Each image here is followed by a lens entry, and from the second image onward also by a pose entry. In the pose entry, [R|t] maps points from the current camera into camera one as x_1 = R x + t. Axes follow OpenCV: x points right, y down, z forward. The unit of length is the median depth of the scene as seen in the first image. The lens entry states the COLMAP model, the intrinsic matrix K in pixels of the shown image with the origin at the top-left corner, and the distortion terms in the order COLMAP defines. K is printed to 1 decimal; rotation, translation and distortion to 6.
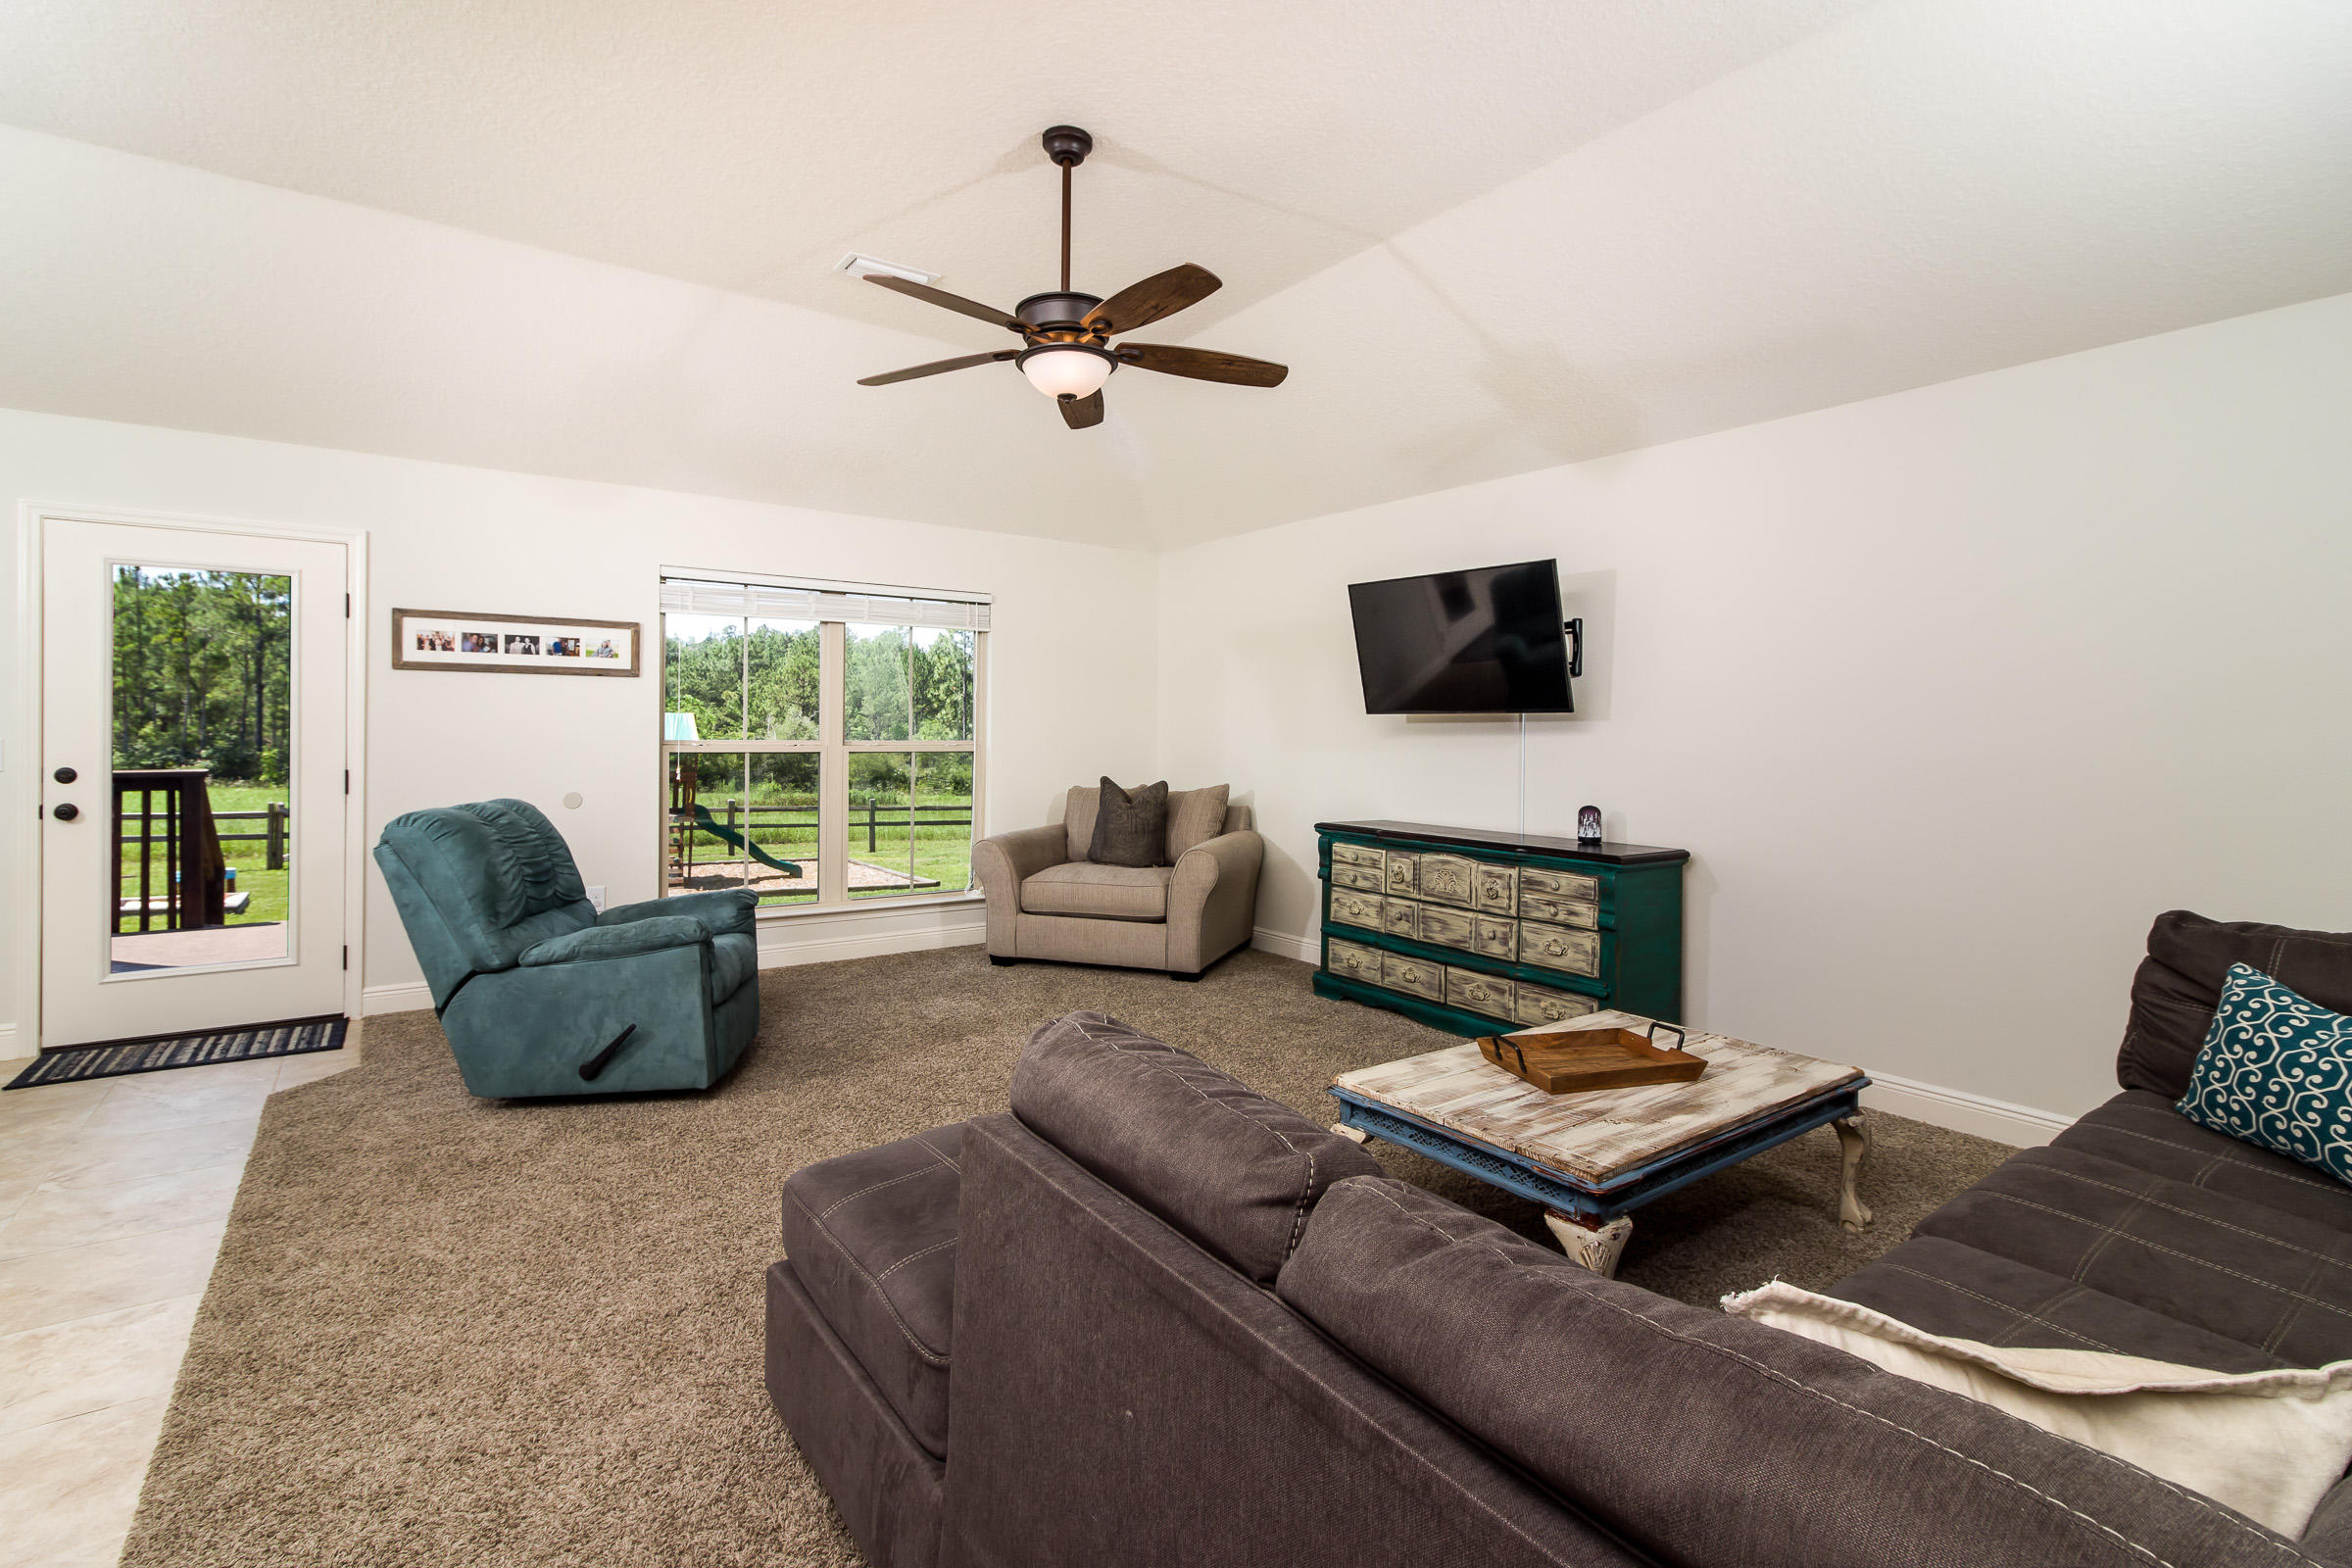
lens RADIAL K [[1106.7, 0, 1185.1], [0, 1106.7, 730.9], [0, 0, 1]] dist [0.003963, 0.001416]
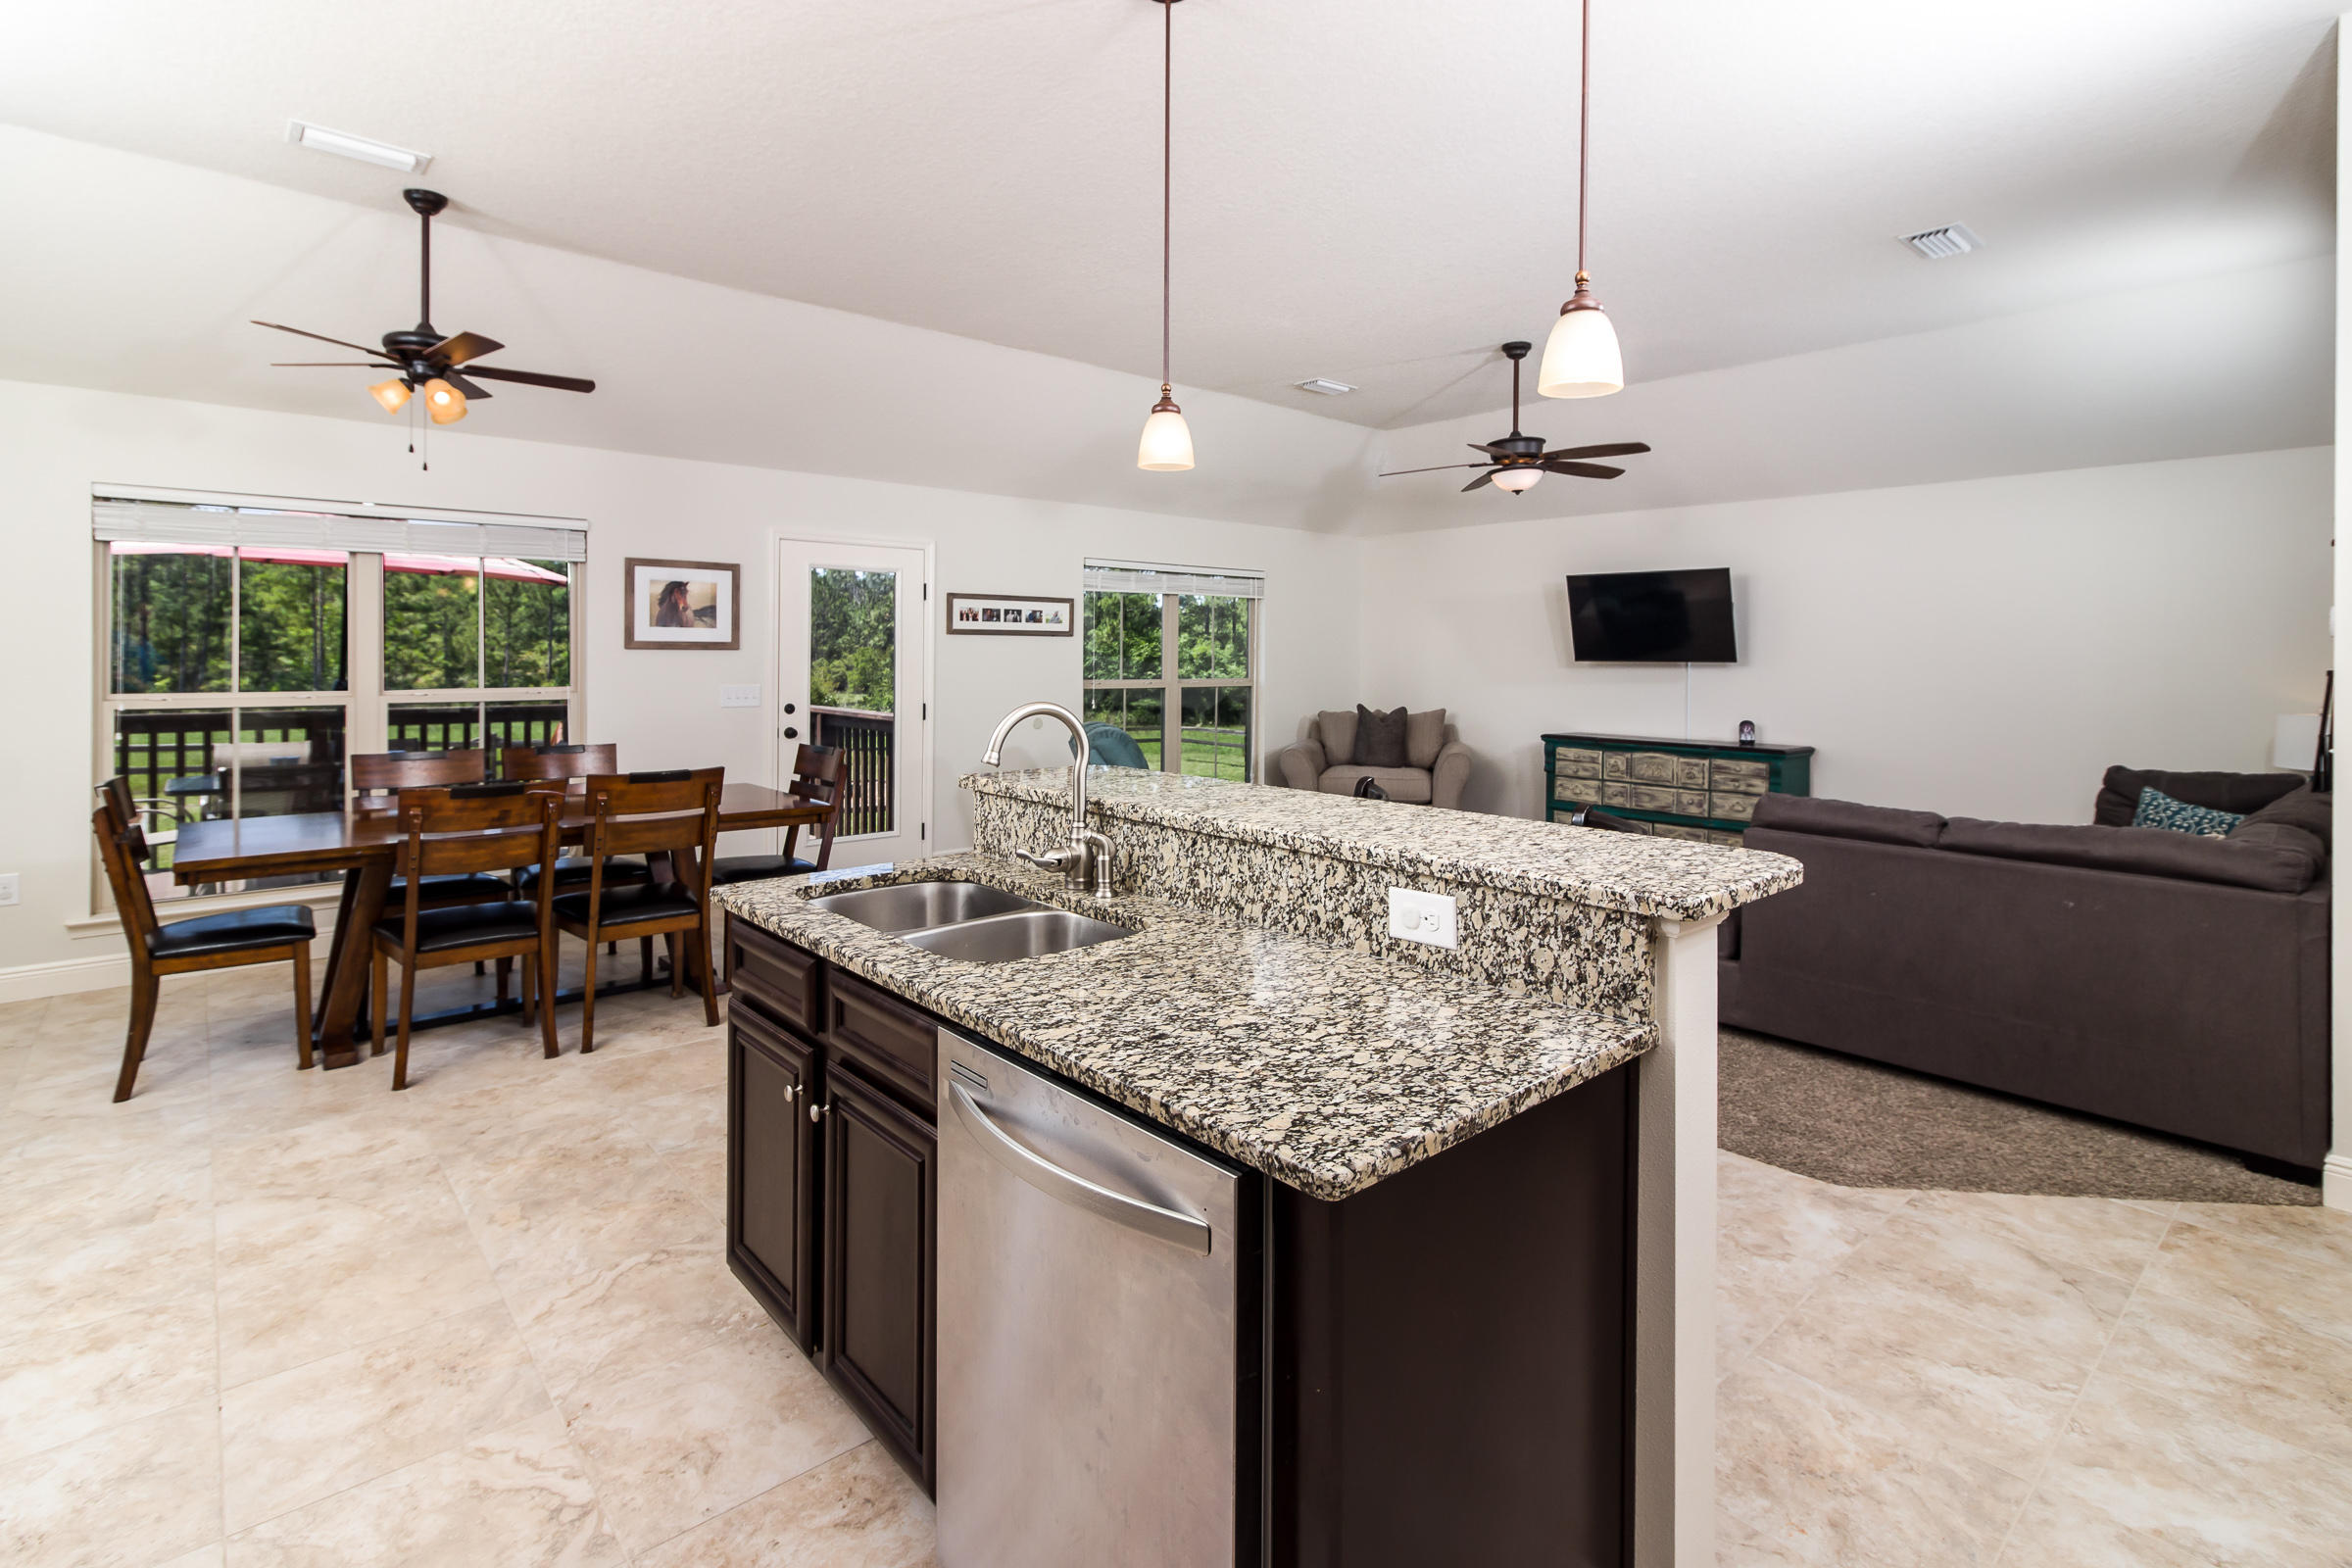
lens RADIAL K [[1106.7, 0, 1189.7], [0, 1106.7, 644.4], [0, 0, 1]] dist [0.003963, 0.001416]
pose [[0.995284, -0.003359, 0.096945, -0.550221], [0.004096, 0.999964, -0.007407, -0.031633], [-0.096917, 0.007769, 0.995262, -0.482849]]
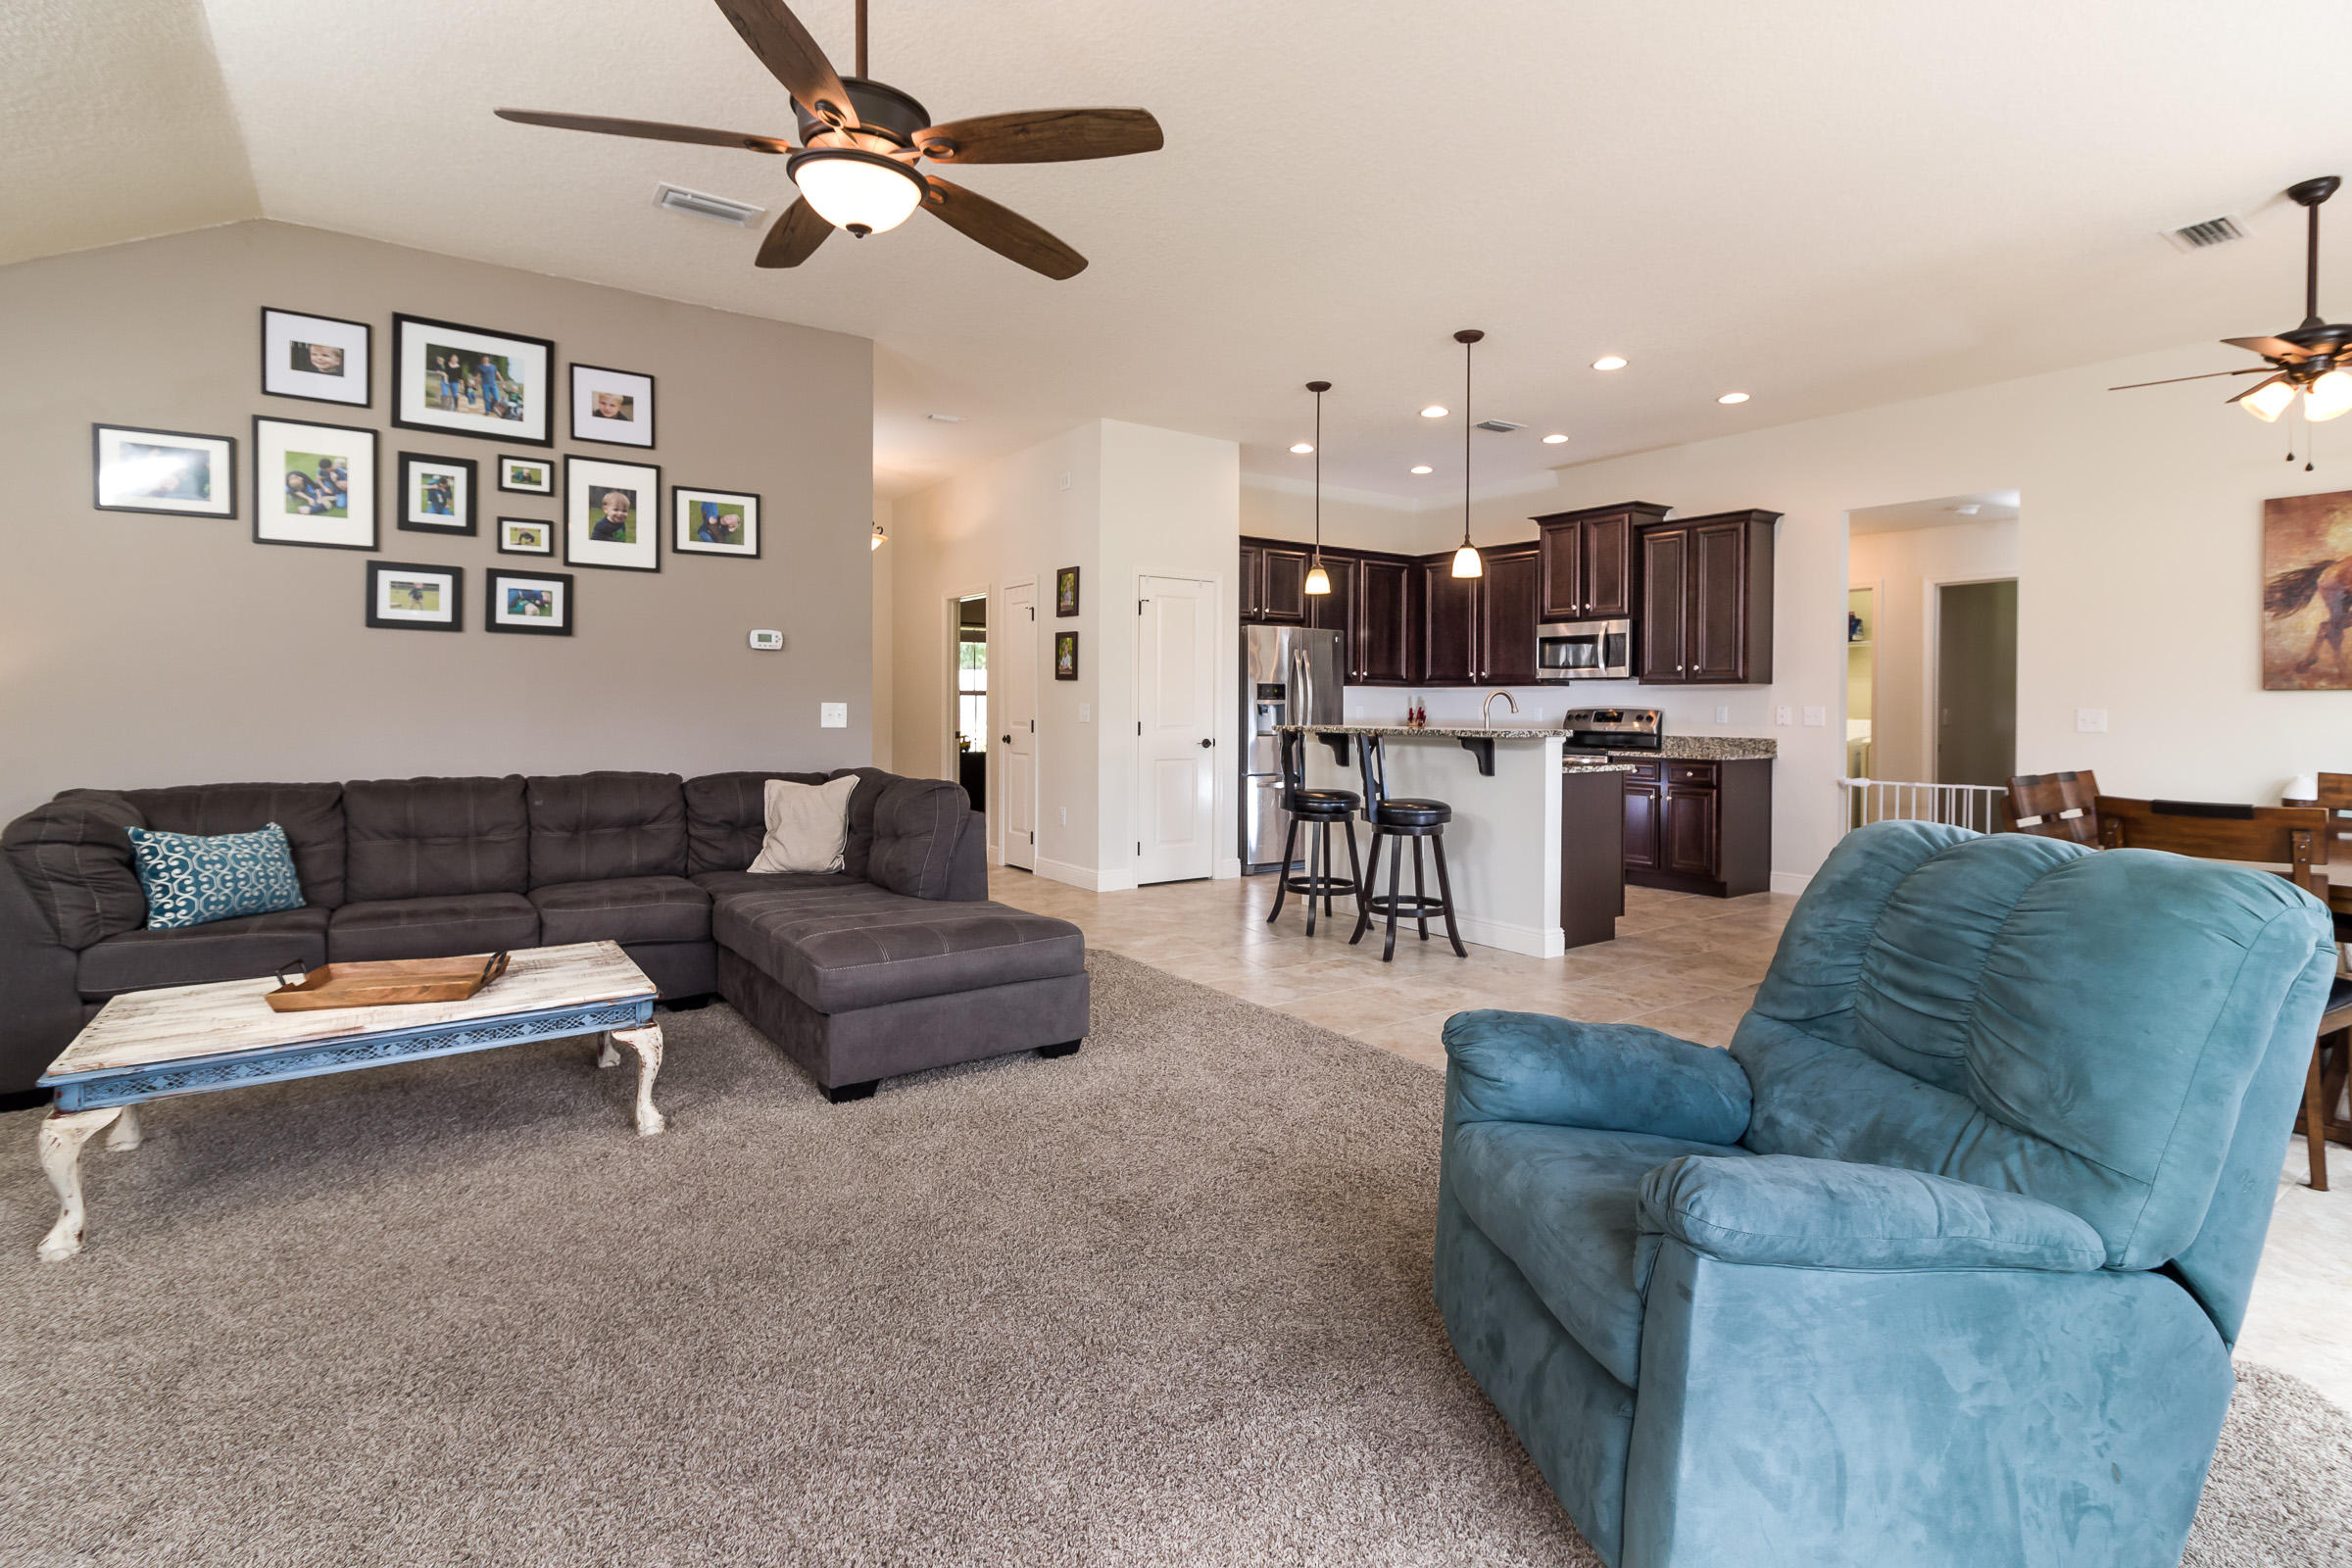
lens RADIAL K [[1106.7, 0, 1170.9], [0, 1106.7, 709.6], [0, 0, 1]] dist [0.003963, 0.001416]
pose [[-0.999532, -0.016048, 0.026053, -0.247972], [-0.015920, 0.999860, 0.005082, 0.009430], [-0.026131, 0.004665, -0.999648, 1.179769]]
